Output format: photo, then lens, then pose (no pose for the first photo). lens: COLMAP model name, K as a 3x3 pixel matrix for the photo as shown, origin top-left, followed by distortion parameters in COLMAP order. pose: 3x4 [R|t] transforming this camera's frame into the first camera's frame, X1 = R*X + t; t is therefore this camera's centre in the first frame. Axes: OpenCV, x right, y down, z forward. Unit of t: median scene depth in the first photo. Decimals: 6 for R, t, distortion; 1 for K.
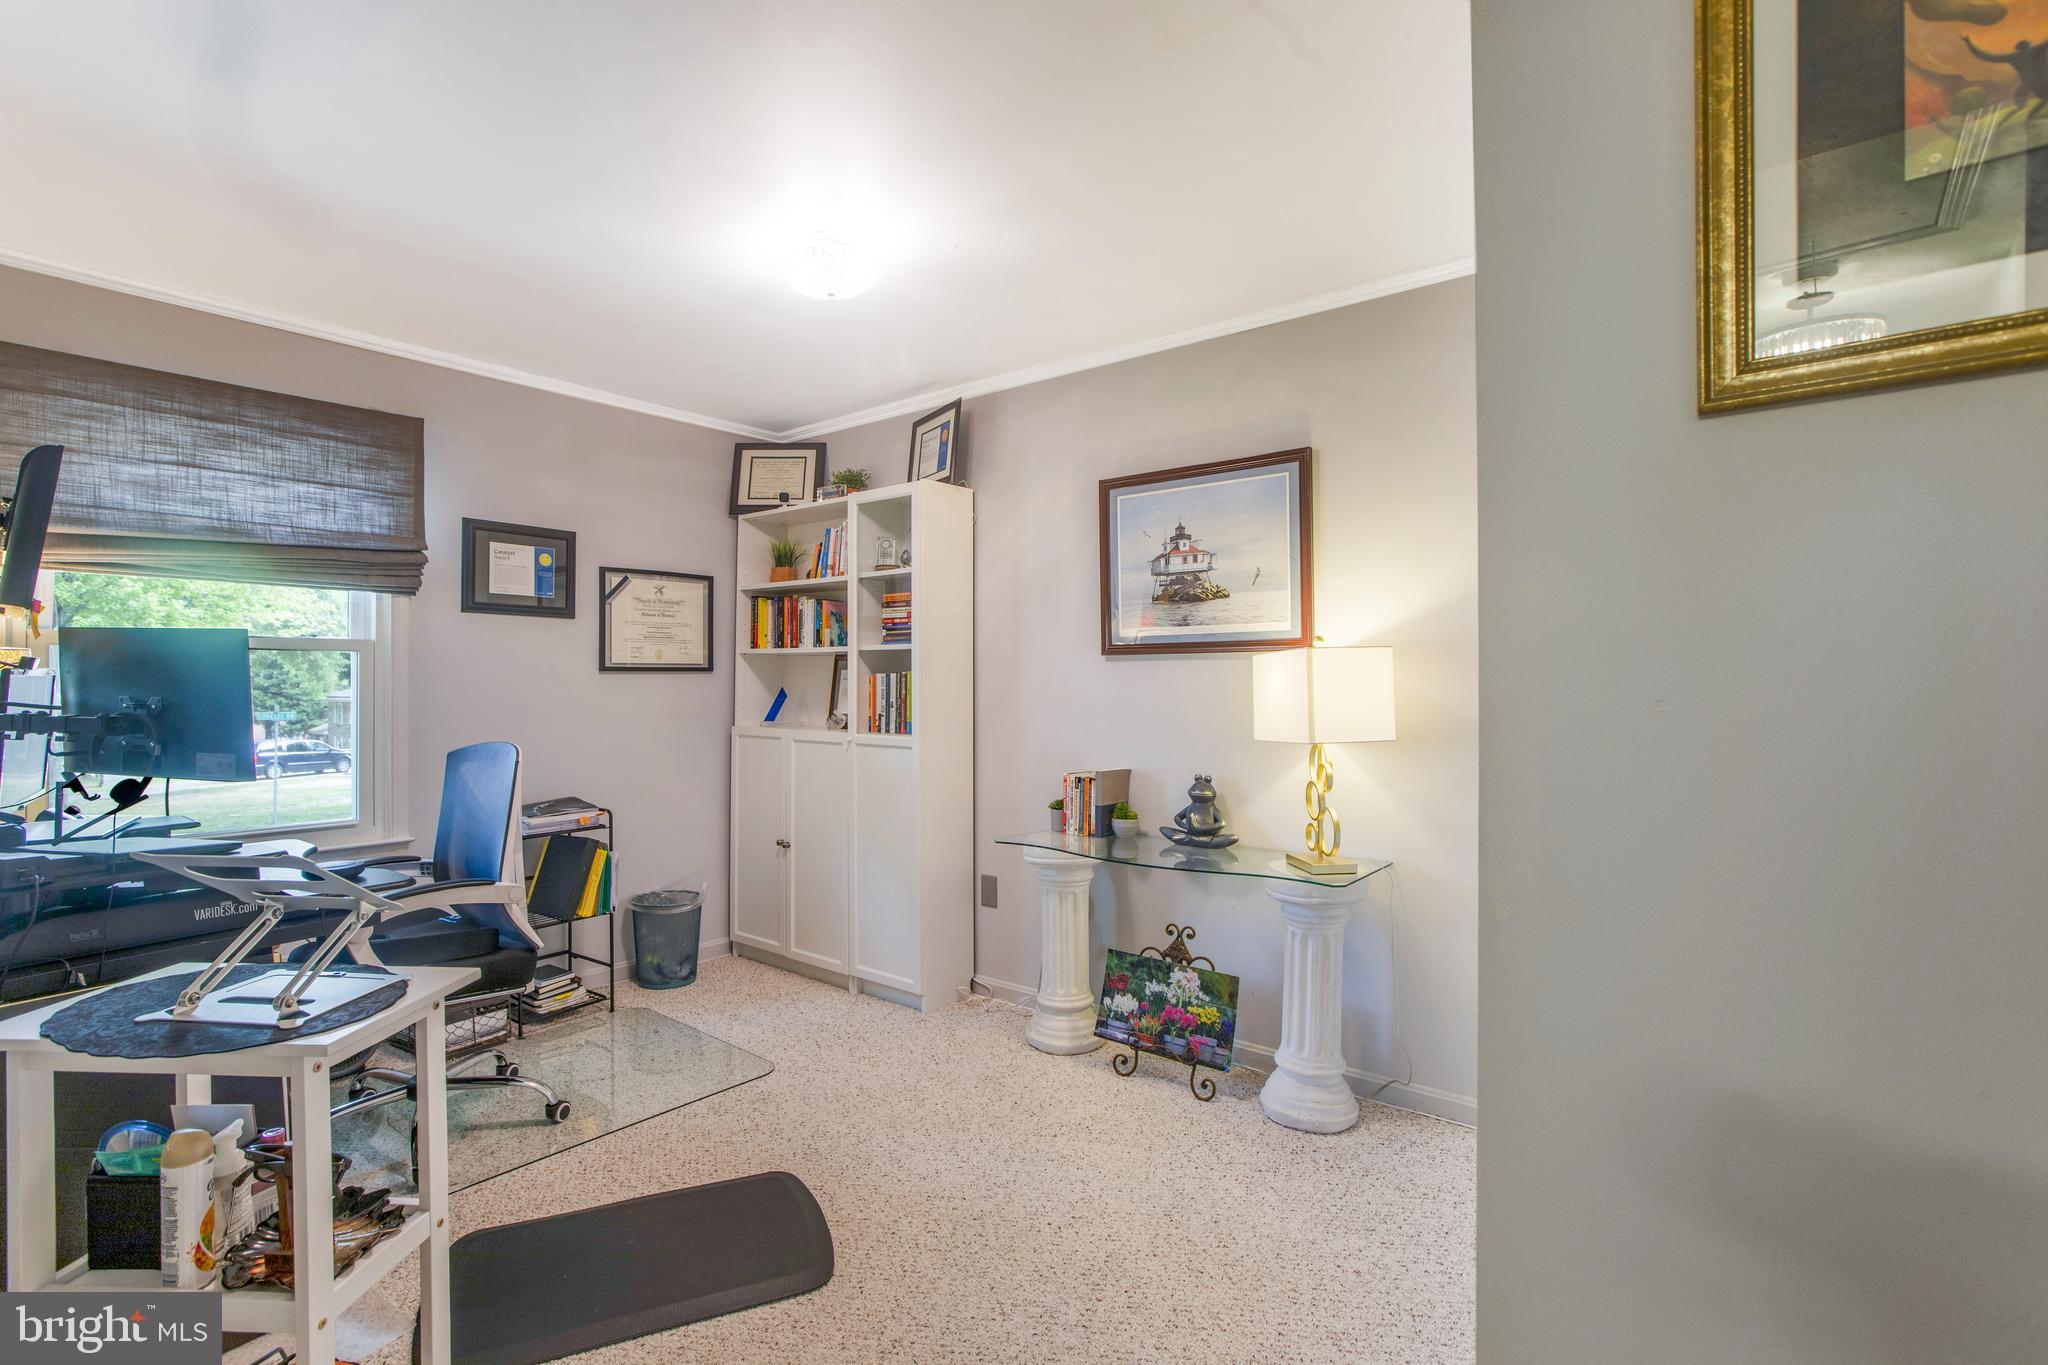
lens RADIAL K [[962.1, 0, 1013.2], [0, 962.1, 681.0], [0, 0, 1]] dist [-0.044103, 0.033267]
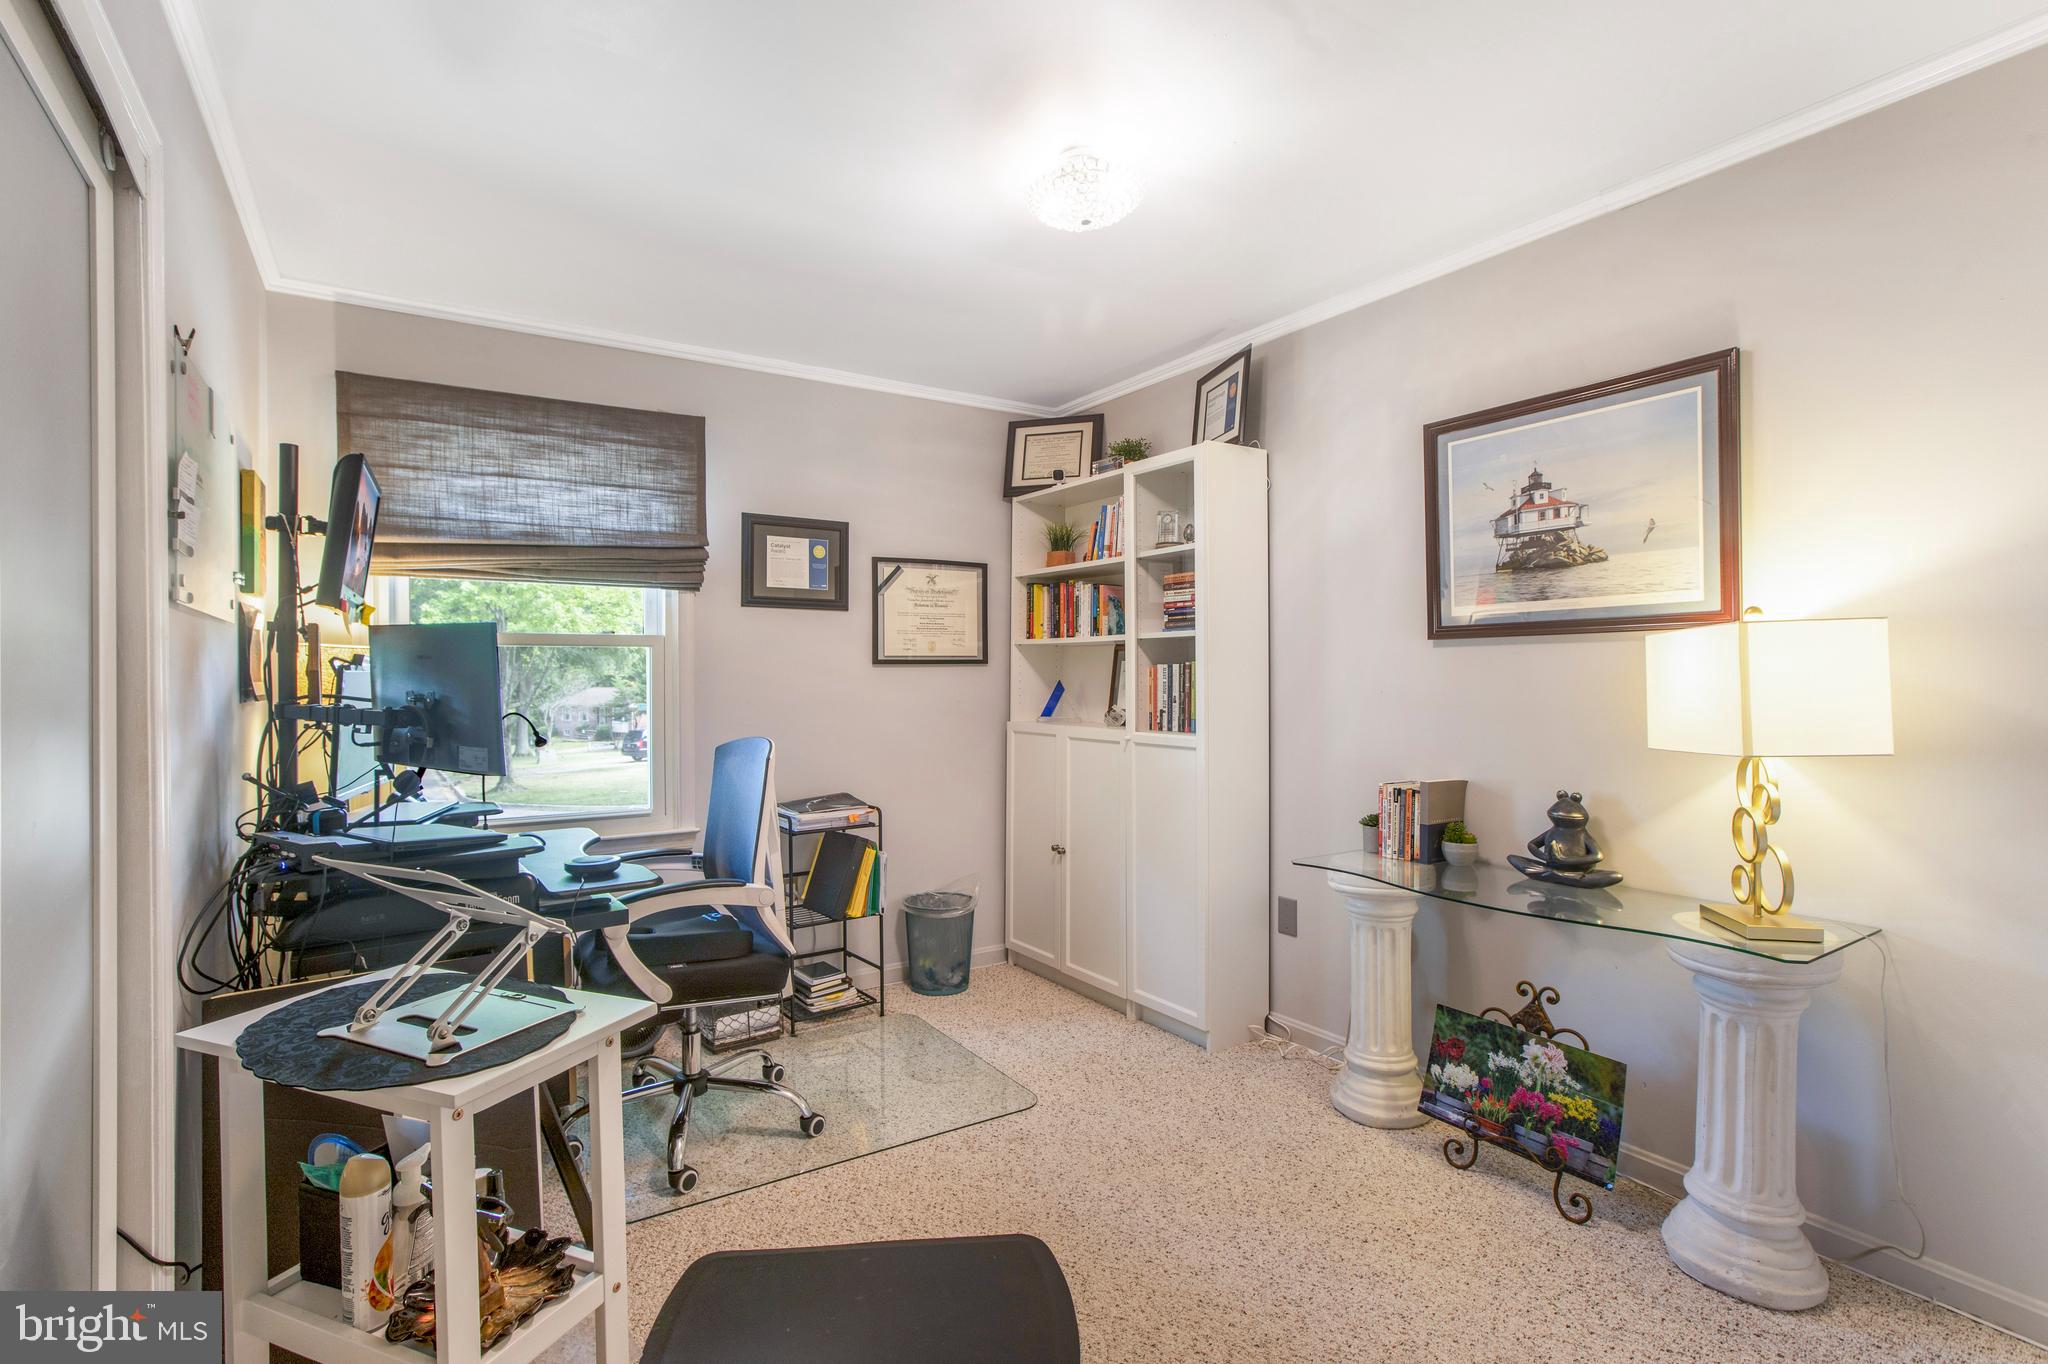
lens RADIAL K [[962.1, 0, 1013.2], [0, 962.1, 680.5], [0, 0, 1]] dist [-0.044103, 0.033267]
pose [[0.950182, -0.002998, -0.311681, 0.011017], [0.005005, 0.999972, 0.005640, 0.001789], [0.311655, -0.006920, 0.950170, 0.134296]]
